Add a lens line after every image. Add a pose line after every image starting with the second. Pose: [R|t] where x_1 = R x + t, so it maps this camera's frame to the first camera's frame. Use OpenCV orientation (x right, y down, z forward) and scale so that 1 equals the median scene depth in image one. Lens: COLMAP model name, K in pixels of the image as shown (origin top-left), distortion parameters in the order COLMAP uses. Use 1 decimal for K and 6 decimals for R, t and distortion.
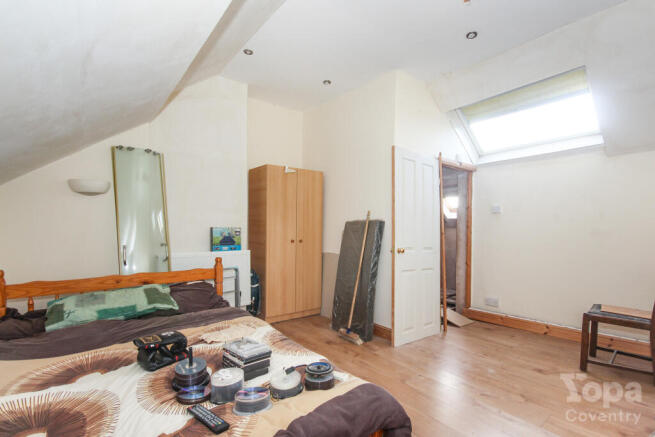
lens RADIAL K [[311.5, 0, 326.5], [0, 311.5, 237.0], [0, 0, 1]] dist [0.000023, -0.000076]
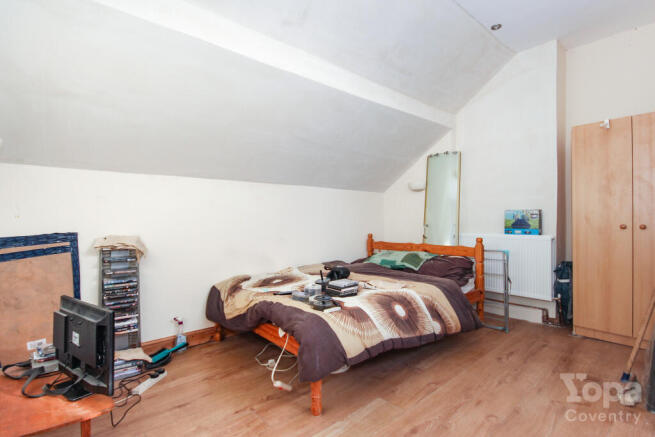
lens RADIAL K [[297.7, 0, 327.5], [0, 297.7, 218.5], [0, 0, 1]] dist [0.028509, -0.000215]
pose [[0.068346, -0.008638, -0.997624, 0.599562], [-0.029557, 0.999506, -0.010679, 0.025035], [0.997224, 0.030216, 0.068057, 0.391764]]
